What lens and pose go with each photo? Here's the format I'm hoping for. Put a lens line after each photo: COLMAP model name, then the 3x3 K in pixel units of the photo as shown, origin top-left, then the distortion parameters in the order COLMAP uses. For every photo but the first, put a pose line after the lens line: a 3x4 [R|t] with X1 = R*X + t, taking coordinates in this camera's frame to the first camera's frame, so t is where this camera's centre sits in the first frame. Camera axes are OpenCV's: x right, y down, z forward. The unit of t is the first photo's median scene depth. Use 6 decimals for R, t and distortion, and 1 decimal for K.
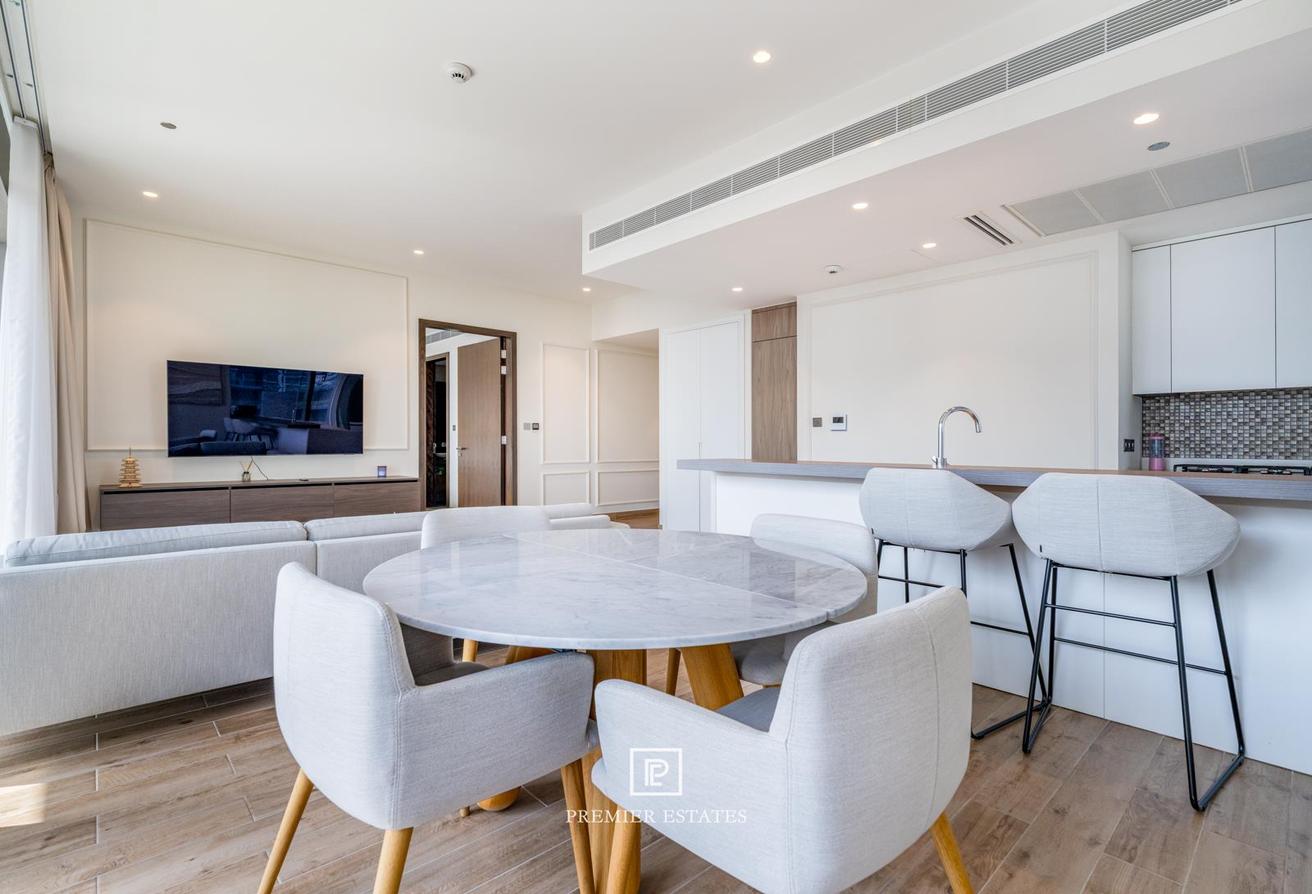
lens RADIAL K [[608.1, 0, 652.3], [0, 608.1, 444.7], [0, 0, 1]] dist [0.003678, -0.002316]
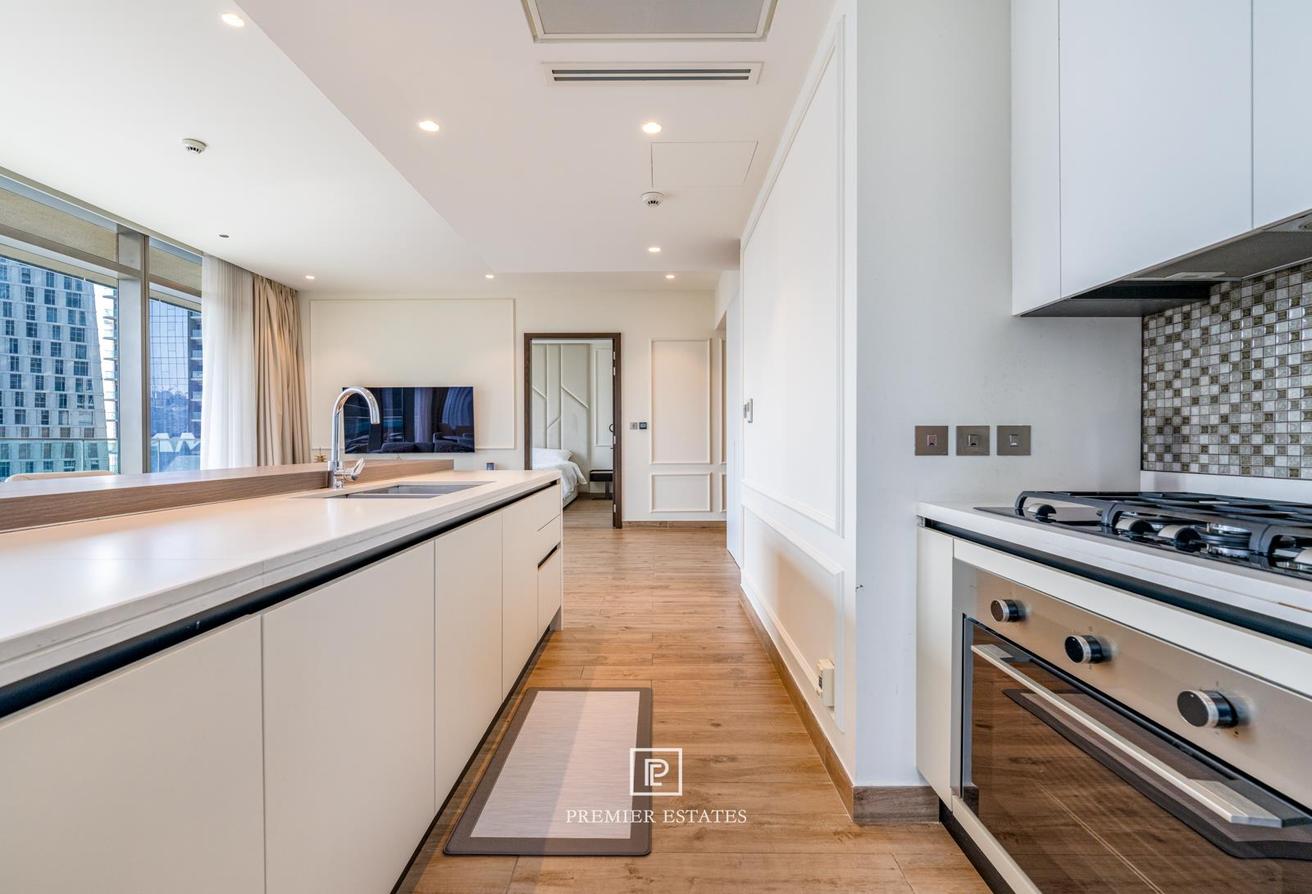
lens RADIAL K [[608.1, 0, 648.2], [0, 608.1, 448.1], [0, 0, 1]] dist [0.003678, -0.002316]
pose [[0.728599, 0.000192, -0.684941, 0.846130], [0.003514, 0.999986, 0.004018, 0.003439], [0.684932, -0.005334, 0.728588, 0.508452]]
